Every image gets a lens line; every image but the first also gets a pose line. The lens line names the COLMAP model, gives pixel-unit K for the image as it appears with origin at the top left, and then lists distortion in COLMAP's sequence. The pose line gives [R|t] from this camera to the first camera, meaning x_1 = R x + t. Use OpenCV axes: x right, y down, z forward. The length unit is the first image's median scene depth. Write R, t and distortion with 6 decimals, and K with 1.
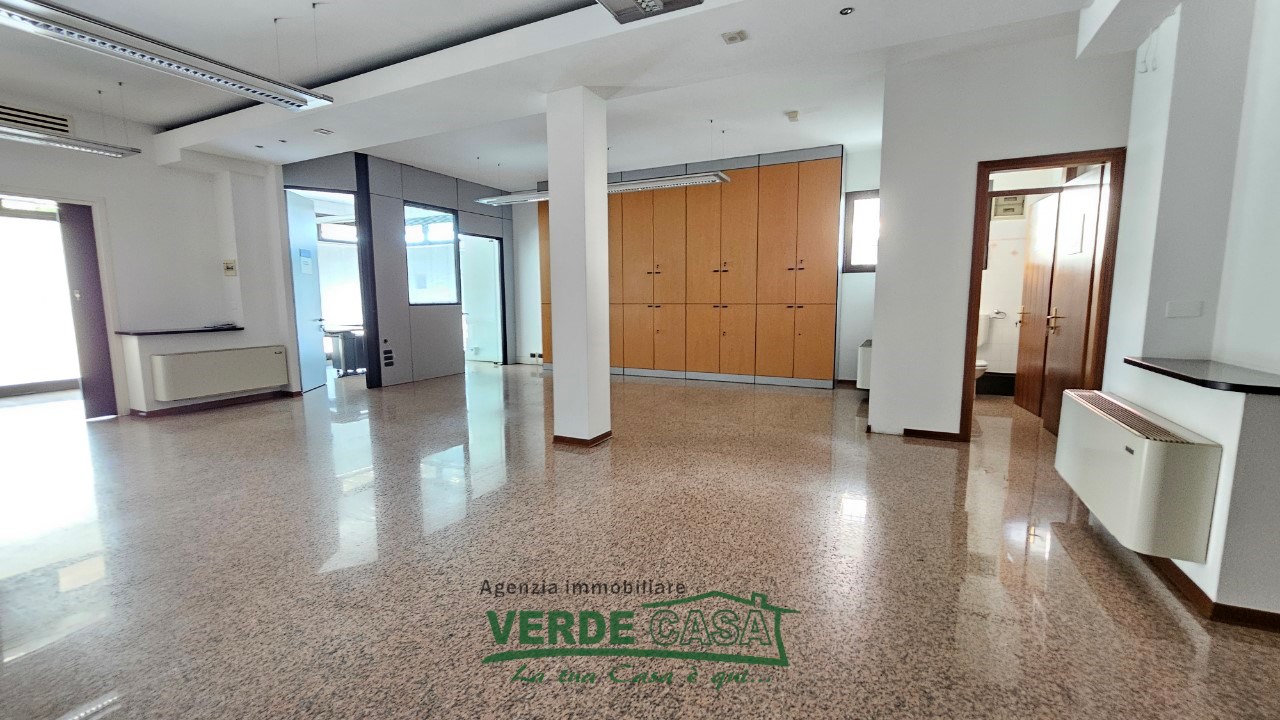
lens RADIAL K [[526.9, 0, 639.2], [0, 526.9, 359.9], [0, 0, 1]] dist [-0.002605, 0.001047]
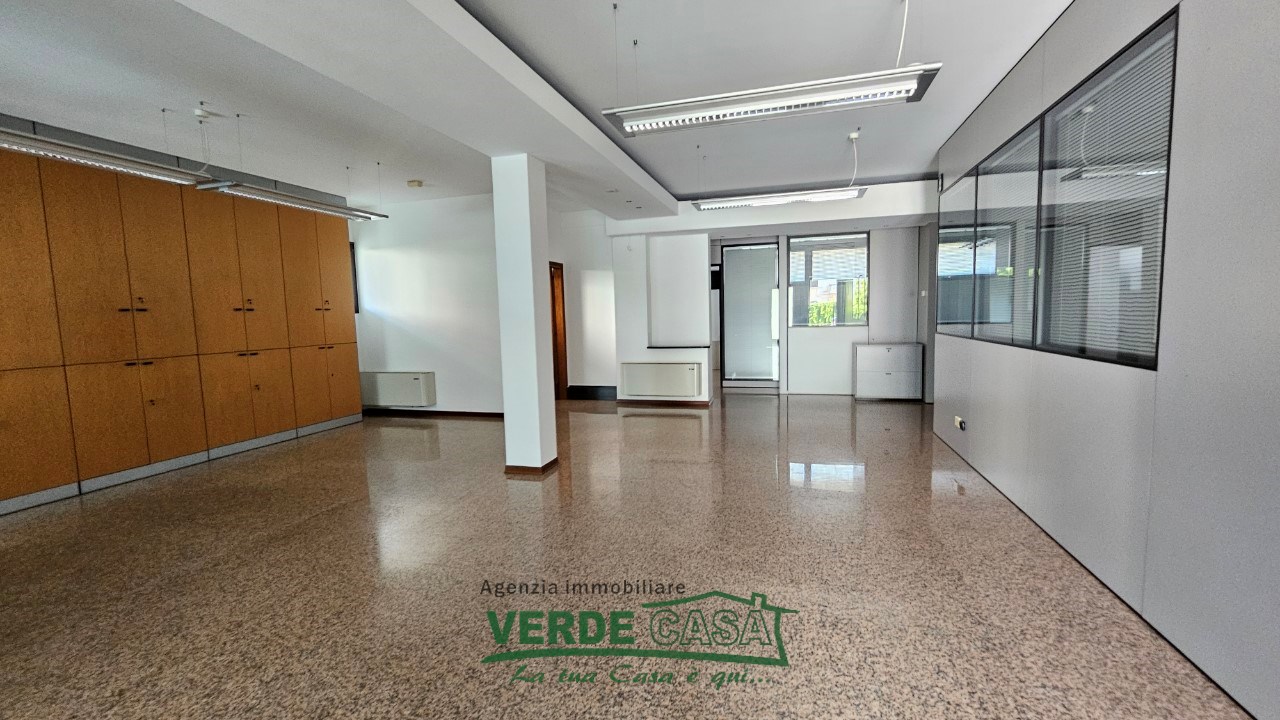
lens RADIAL K [[526.9, 0, 639.2], [0, 526.9, 359.9], [0, 0, 1]] dist [-0.002605, 0.001047]
pose [[-0.173569, -0.079391, 0.981616, -0.855961], [0.144852, 0.983847, 0.105184, -0.107851], [-0.974111, 0.160446, -0.159265, 0.657129]]
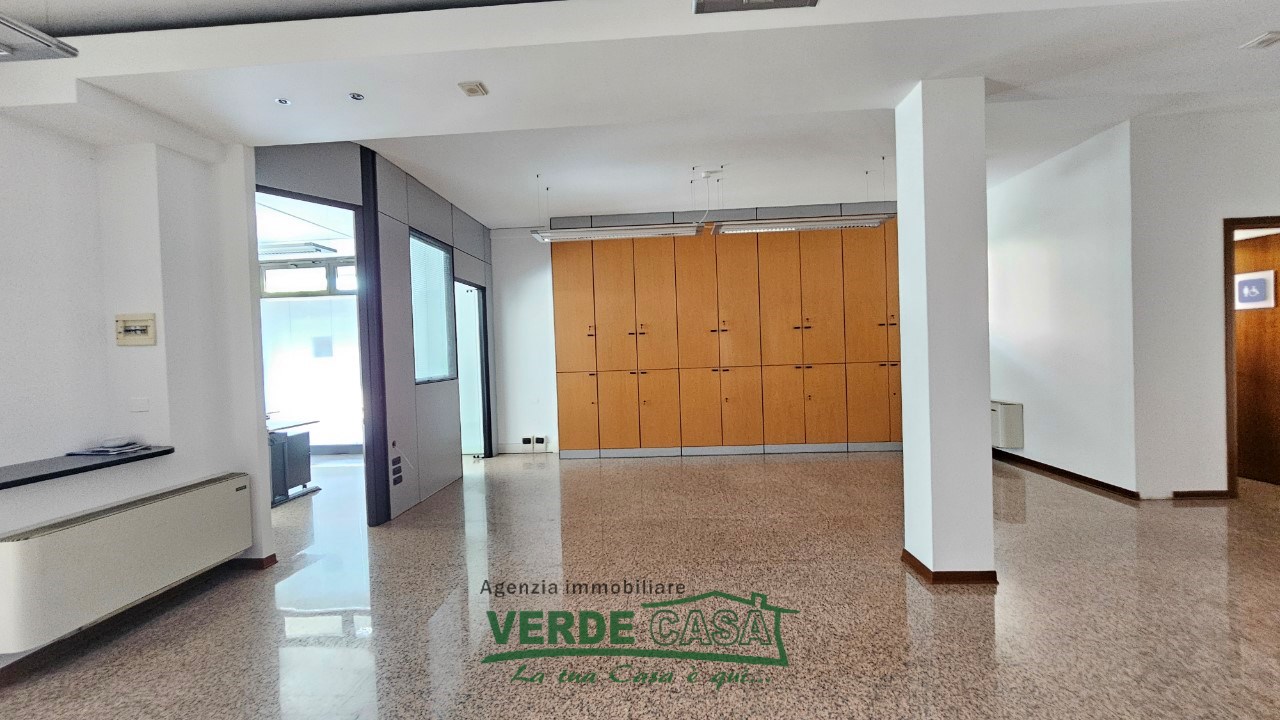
lens RADIAL K [[526.9, 0, 639.2], [0, 526.9, 359.9], [0, 0, 1]] dist [-0.002605, 0.001047]
pose [[0.917913, -0.033739, 0.395346, -0.529173], [0.076166, 0.992831, -0.092113, -0.063268], [-0.389404, 0.114663, 0.913902, 0.353828]]
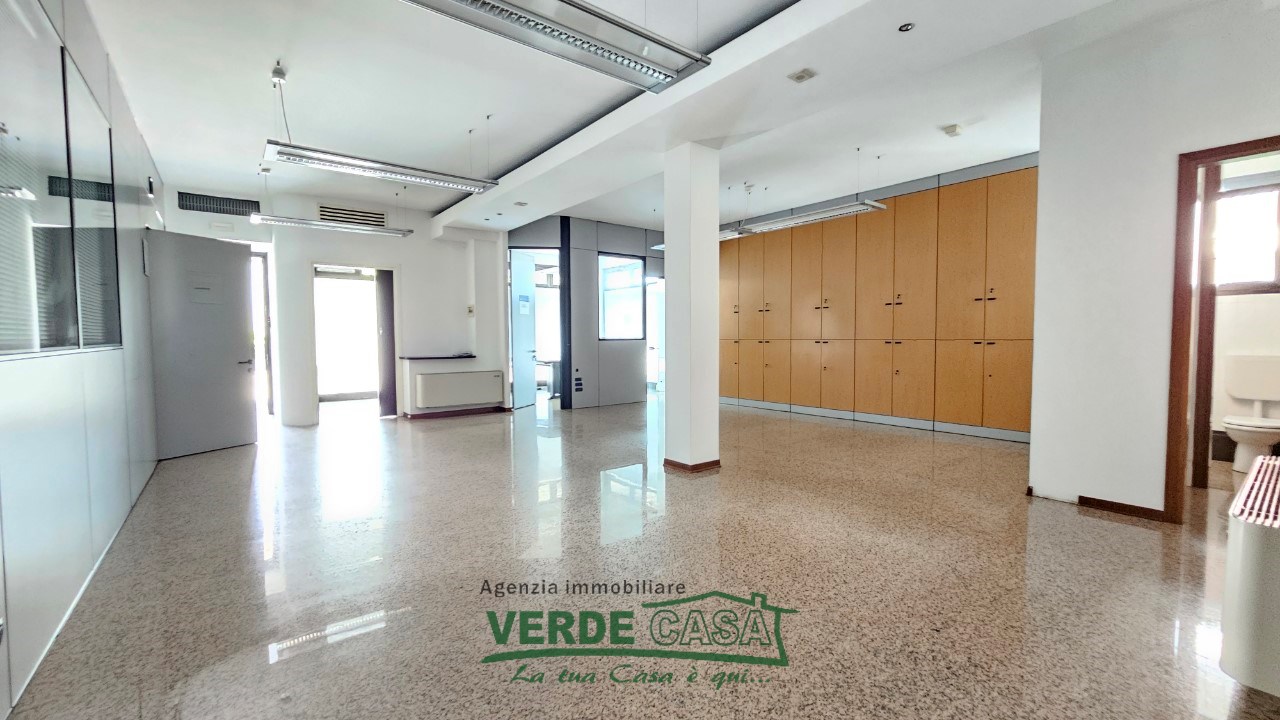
lens RADIAL K [[526.9, 0, 639.2], [0, 526.9, 359.9], [0, 0, 1]] dist [-0.002605, 0.001047]
pose [[0.902600, 0.020029, -0.430014, 0.174480], [-0.050813, 0.996891, -0.060222, 0.006476], [0.427471, 0.076207, 0.900811, -0.005663]]
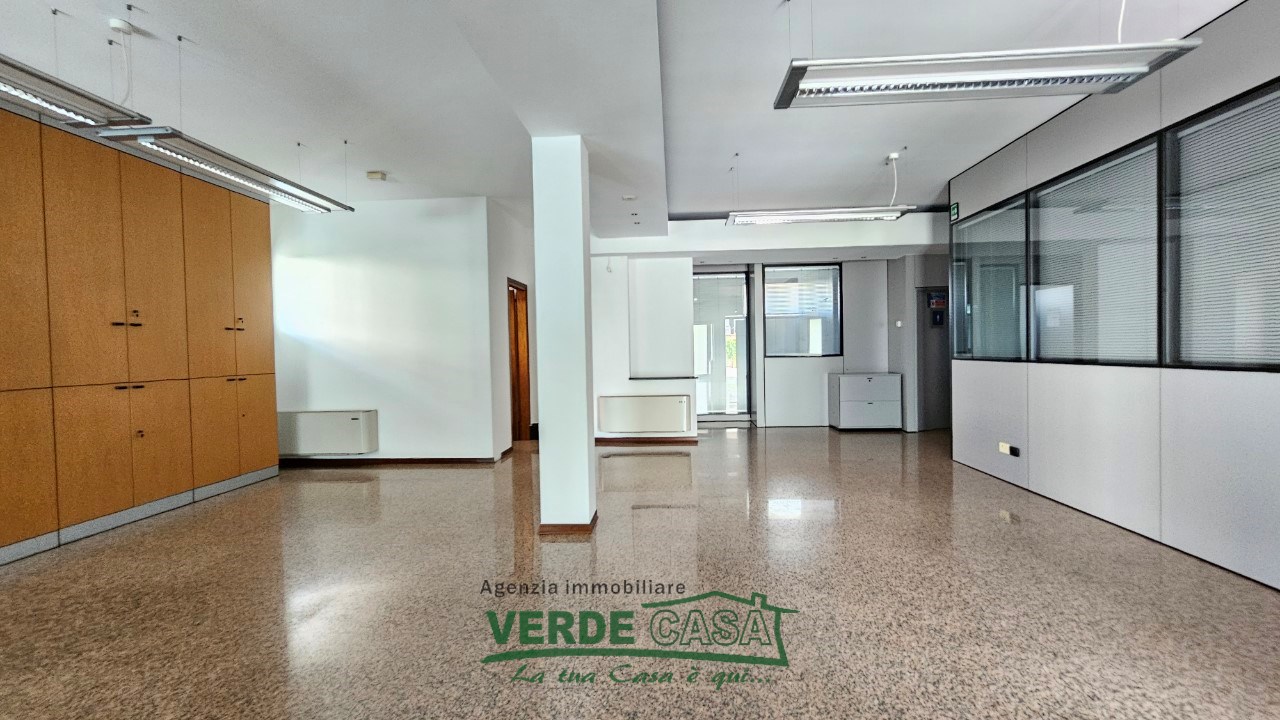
lens RADIAL K [[526.9, 0, 639.2], [0, 526.9, 359.9], [0, 0, 1]] dist [-0.002605, 0.001047]
pose [[-0.387211, -0.008202, 0.921955, -0.674845], [0.131258, 0.989285, 0.063928, -0.112137], [-0.912600, 0.145768, -0.381985, 0.845901]]
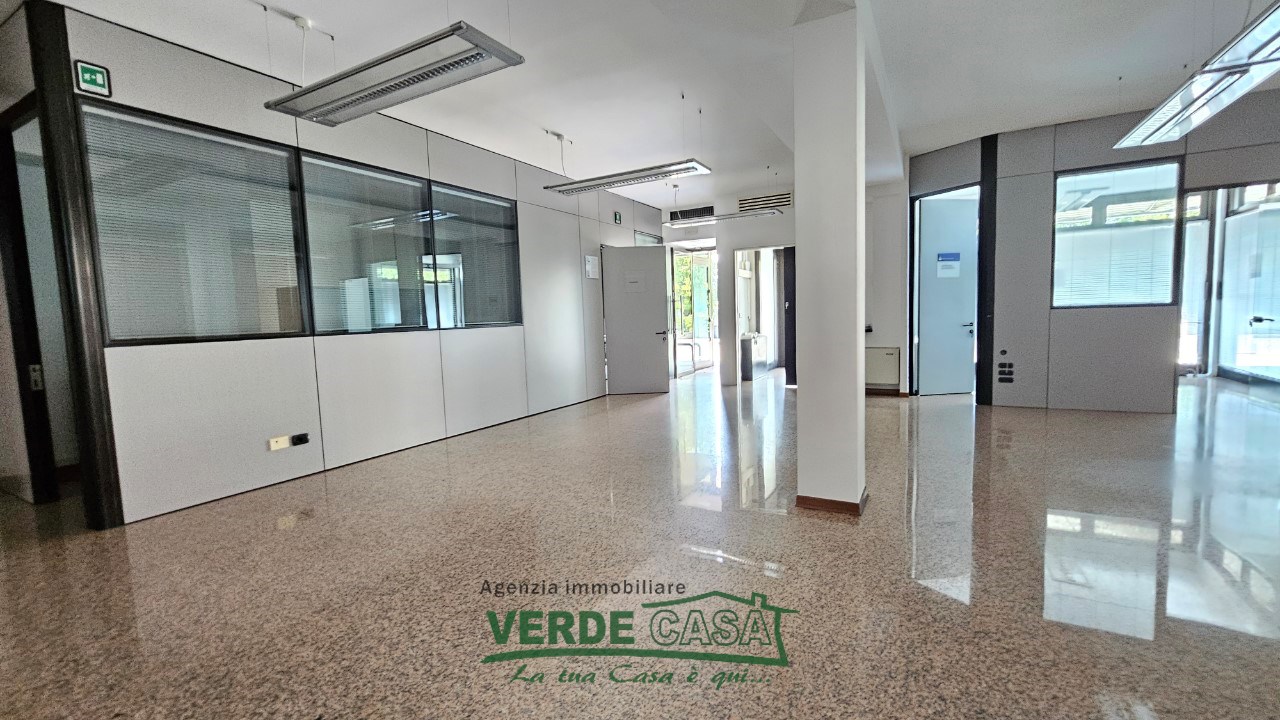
lens RADIAL K [[526.9, 0, 639.2], [0, 526.9, 359.9], [0, 0, 1]] dist [-0.002605, 0.001047]
pose [[-0.043072, 0.091169, -0.994904, 0.431085], [-0.085207, 0.991864, 0.094579, -0.061464], [0.995432, 0.088846, -0.034954, 0.526773]]
